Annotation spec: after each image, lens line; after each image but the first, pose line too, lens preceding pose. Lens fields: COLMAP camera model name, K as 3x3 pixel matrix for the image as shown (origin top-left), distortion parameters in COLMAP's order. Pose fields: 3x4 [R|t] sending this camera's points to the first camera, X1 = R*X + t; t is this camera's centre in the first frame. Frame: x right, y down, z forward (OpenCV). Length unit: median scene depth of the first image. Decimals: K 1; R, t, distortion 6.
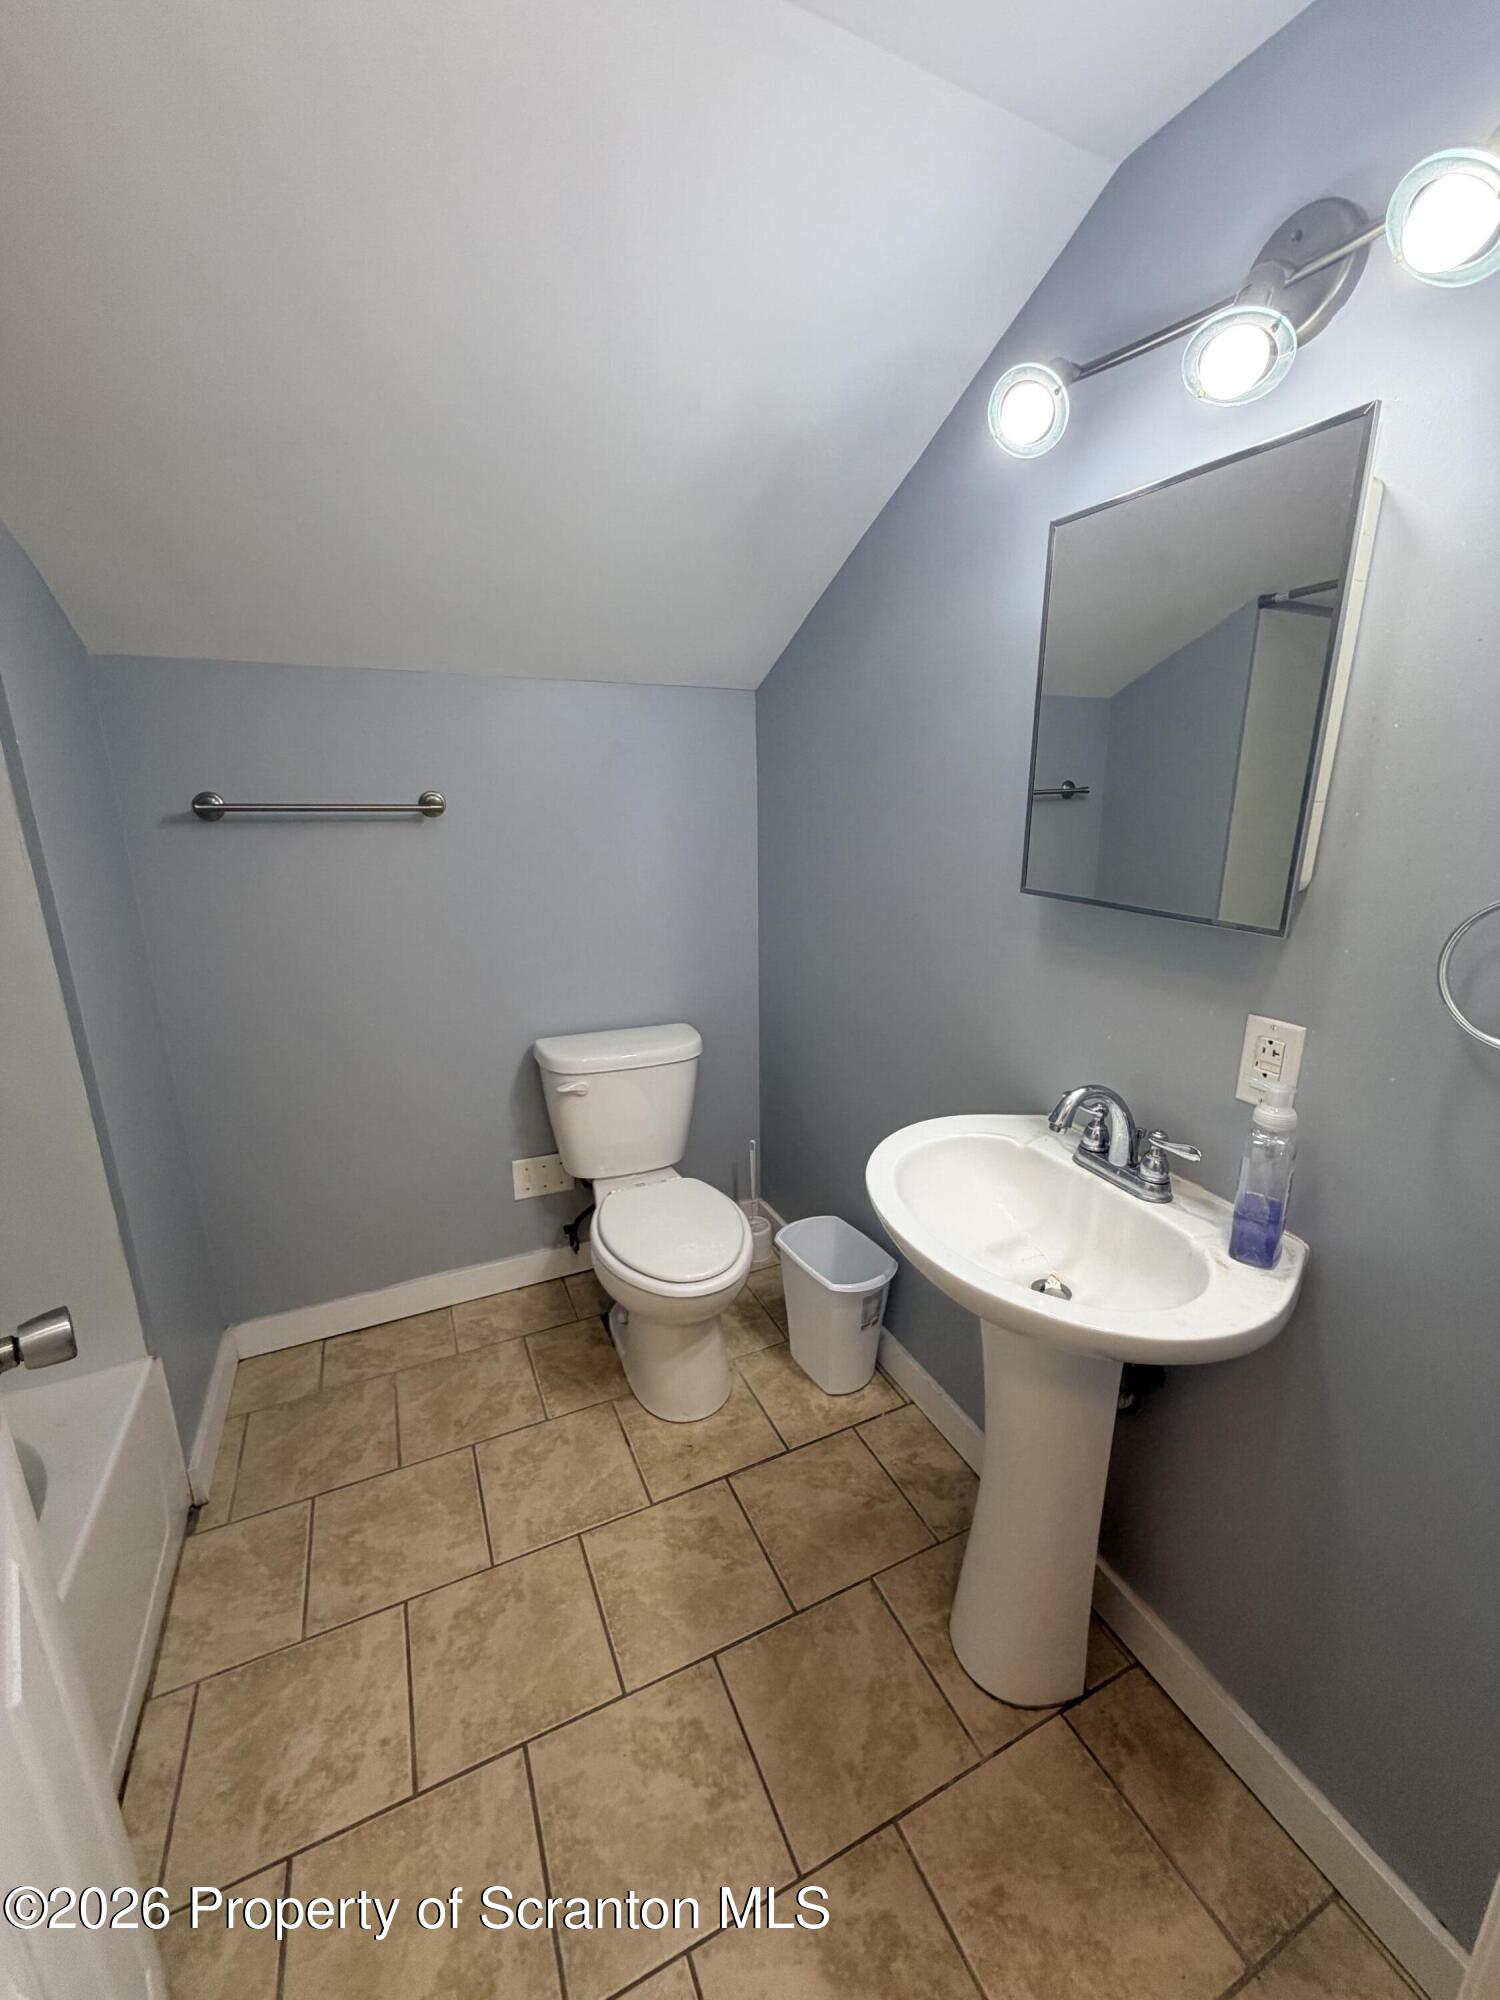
lens RADIAL K [[805.9, 0, 750.0], [0, 805.9, 1000.0], [0, 0, 1]] dist [-0.002153, -0.000241]
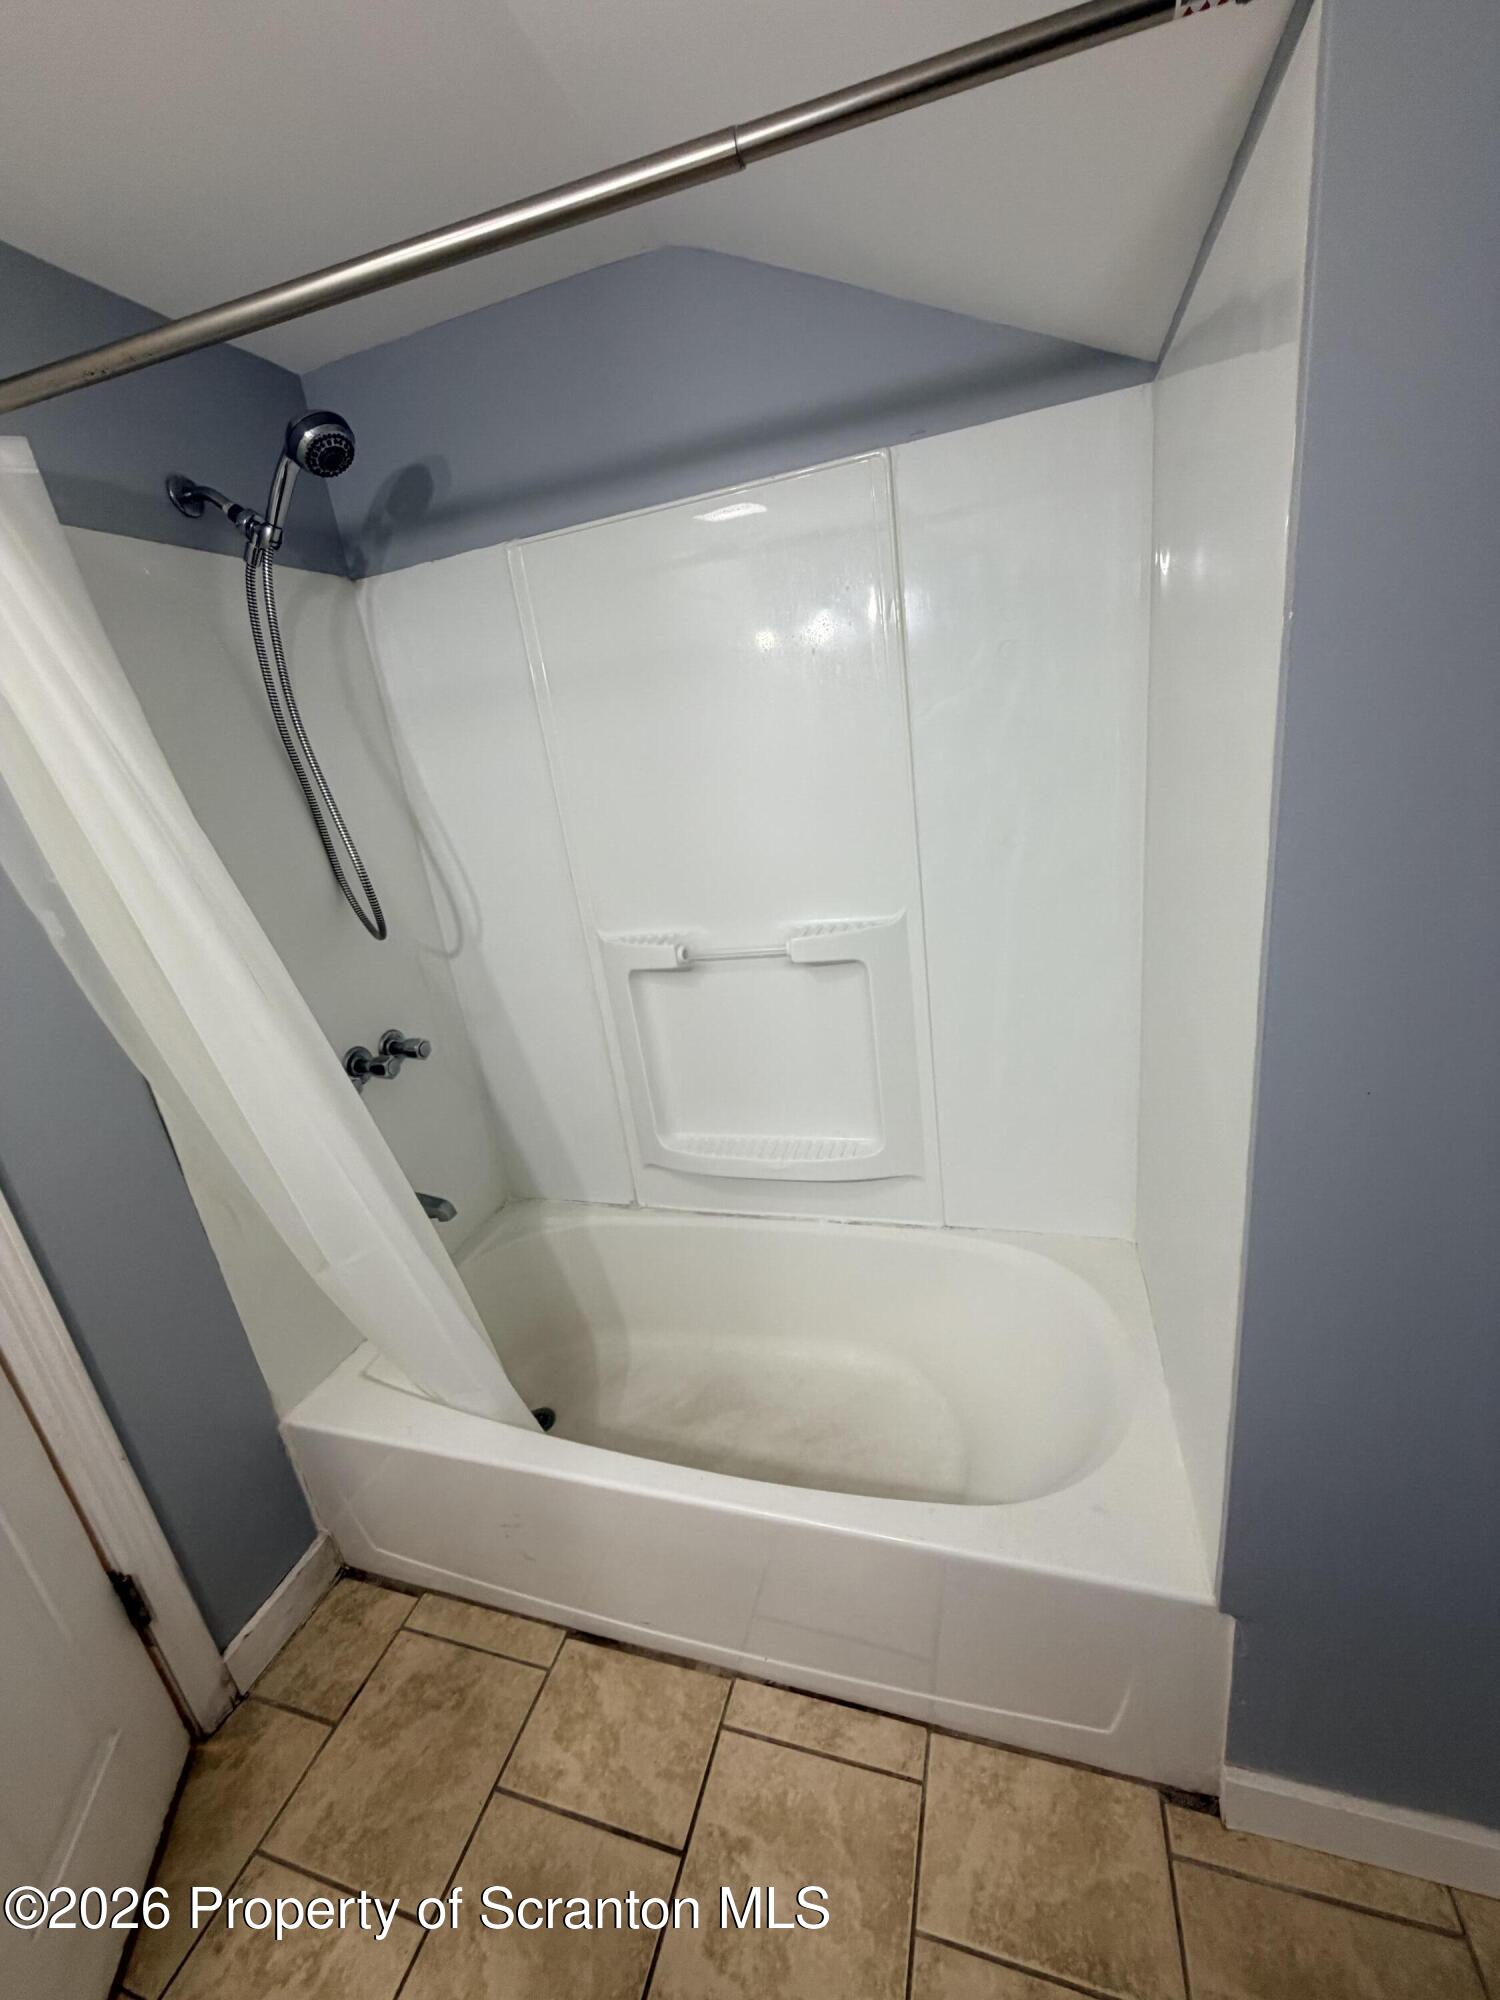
lens RADIAL K [[805.9, 0, 750.0], [0, 805.9, 1000.0], [0, 0, 1]] dist [-0.002153, -0.000241]
pose [[-0.670313, 0.311782, -0.673404, -0.218819], [-0.065708, 0.878955, 0.472357, -0.259838], [0.739164, 0.360875, -0.568688, 0.946683]]
